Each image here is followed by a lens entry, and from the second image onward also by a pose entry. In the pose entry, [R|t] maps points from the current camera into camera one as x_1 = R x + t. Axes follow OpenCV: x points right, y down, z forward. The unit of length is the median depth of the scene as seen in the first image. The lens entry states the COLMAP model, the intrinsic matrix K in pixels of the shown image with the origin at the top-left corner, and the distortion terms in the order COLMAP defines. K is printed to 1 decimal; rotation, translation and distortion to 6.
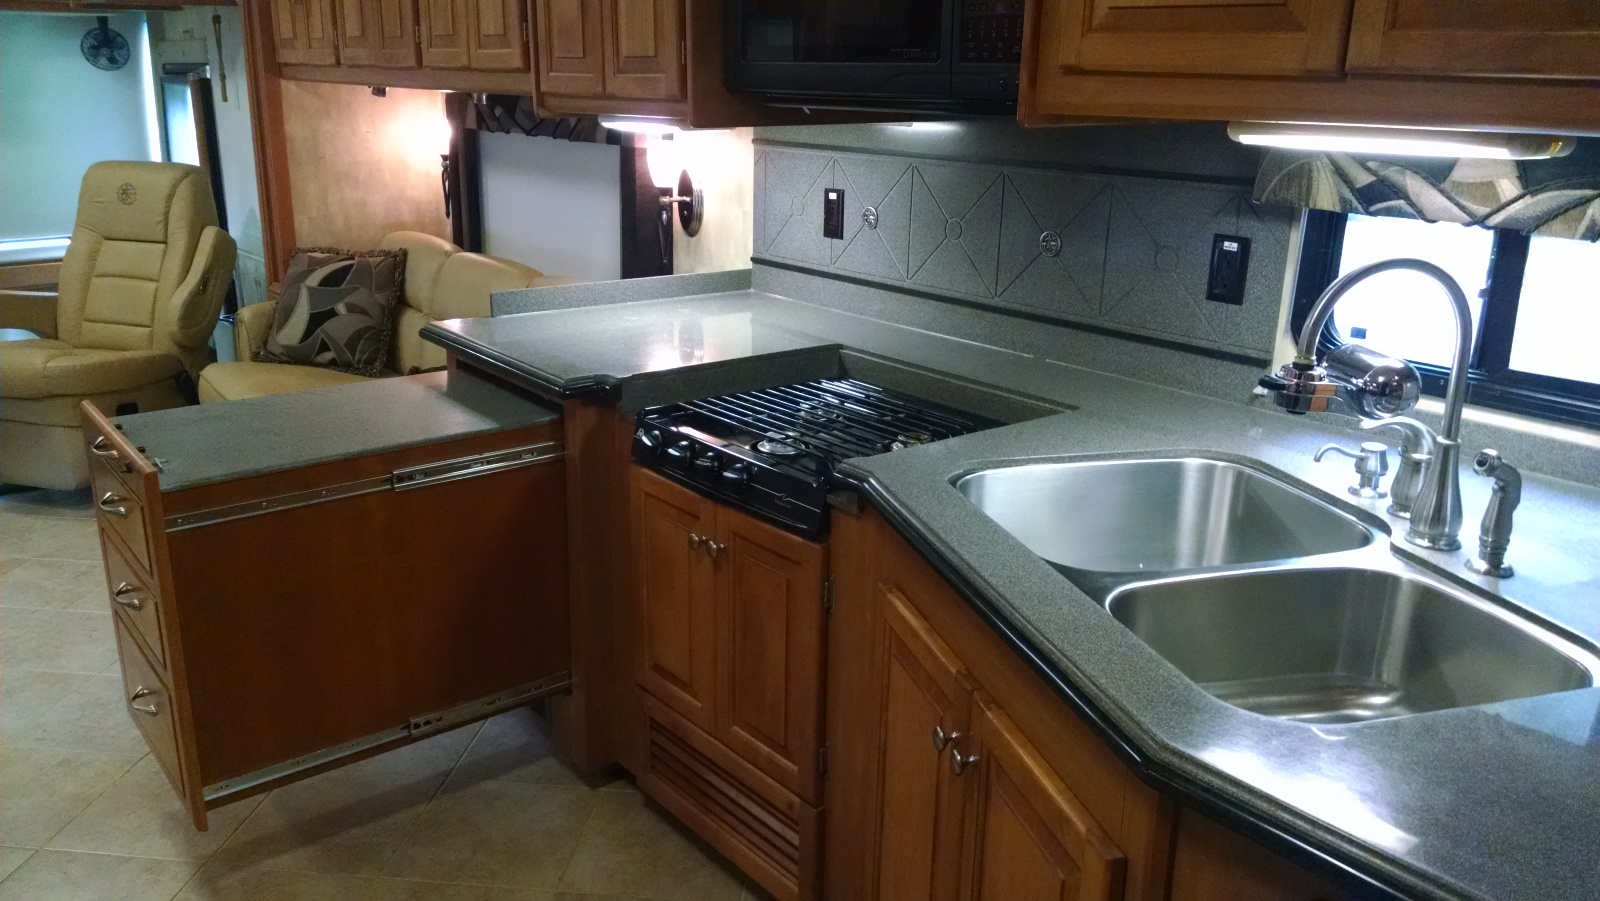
lens RADIAL K [[1206.0, 0, 789.4], [0, 1206.0, 466.2], [0, 0, 1]] dist [0.046870, -0.093316]
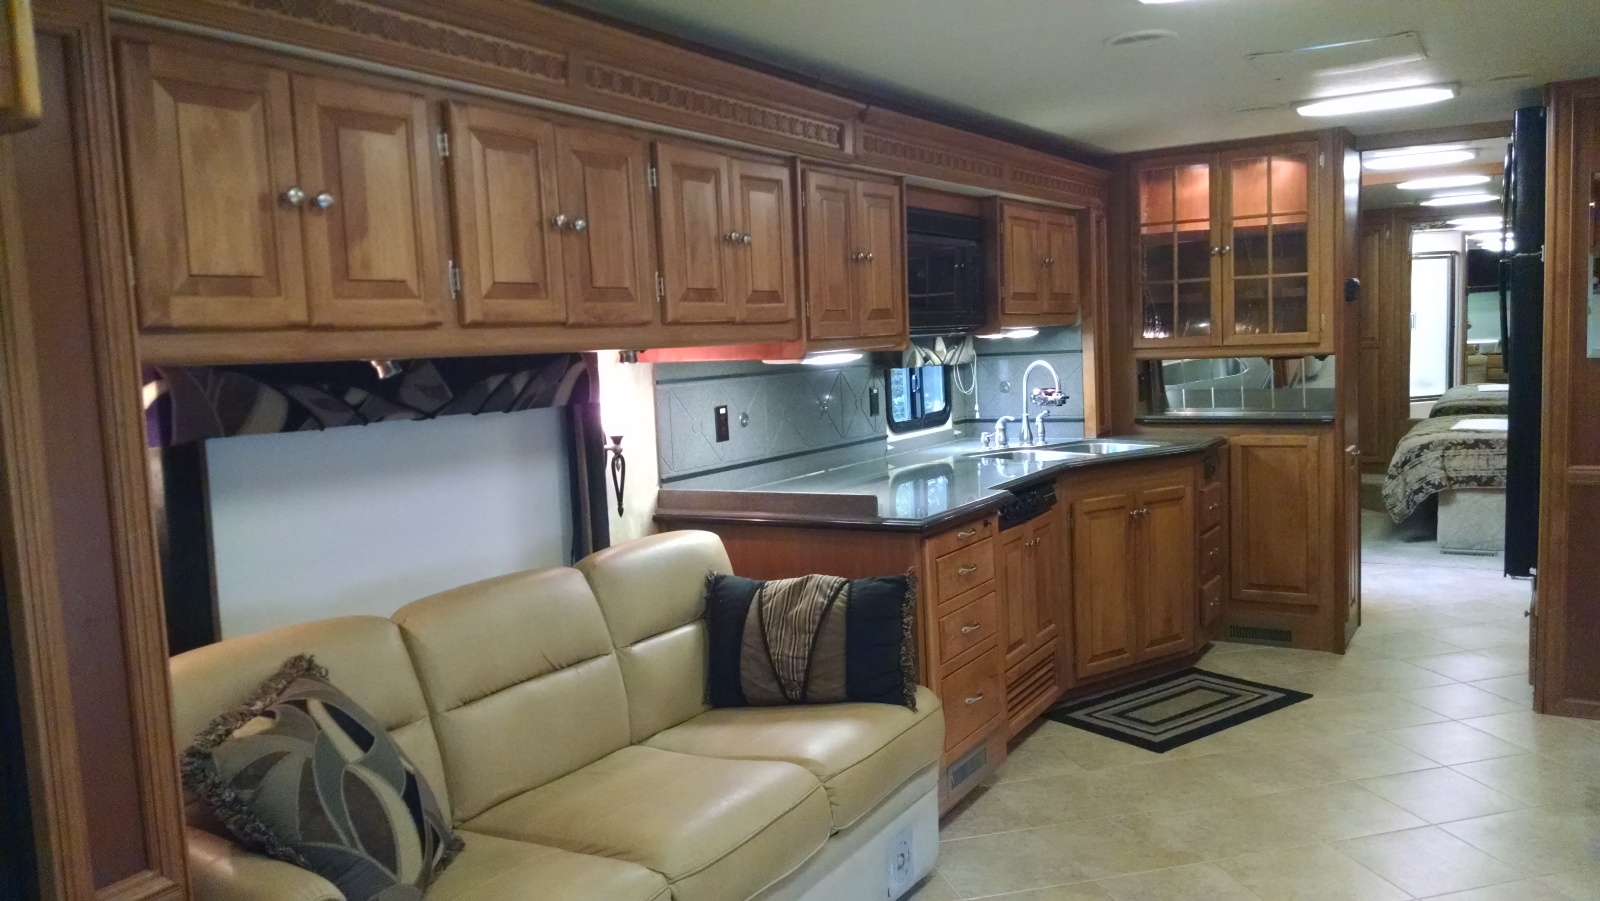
lens RADIAL K [[1206.0, 0, 790.2], [0, 1206.0, 453.7], [0, 0, 1]] dist [0.046870, -0.093316]
pose [[-0.330665, -0.091196, 0.939332, -1.093593], [0.327272, 0.922477, 0.204767, -0.371686], [-0.885186, 0.375126, -0.275185, 1.137011]]
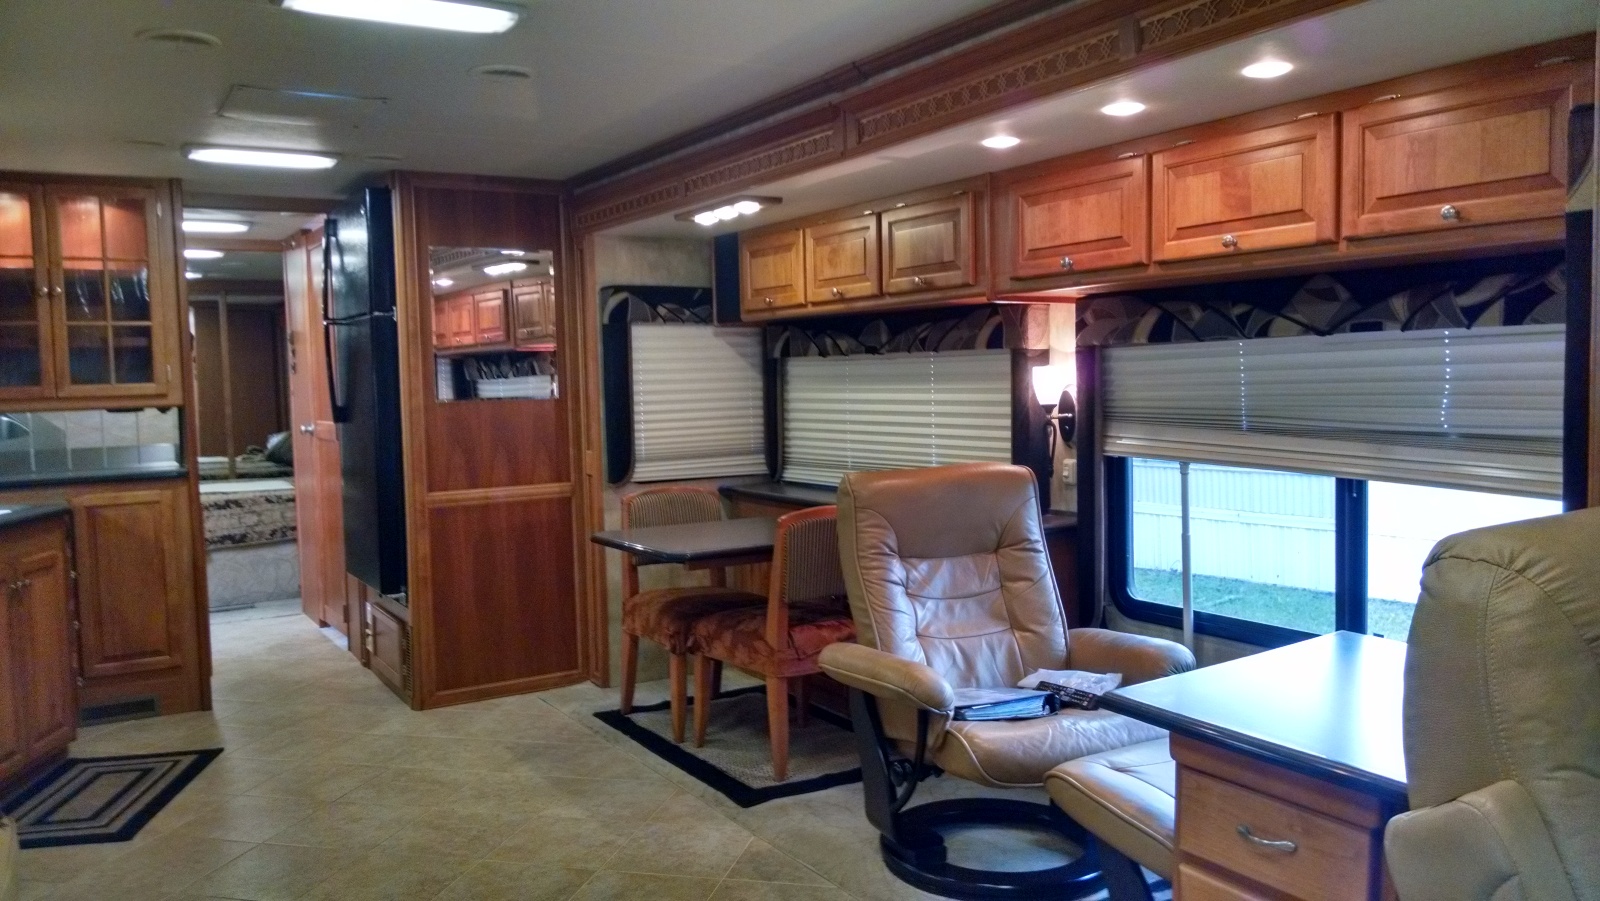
lens RADIAL K [[1206.0, 0, 803.0], [0, 1206.0, 451.6], [0, 0, 1]] dist [0.046870, -0.093316]
pose [[-0.991822, 0.008033, 0.127377, -0.838707], [0.054184, 0.930114, 0.363251, -0.401995], [-0.115557, 0.367182, -0.922943, 1.376781]]
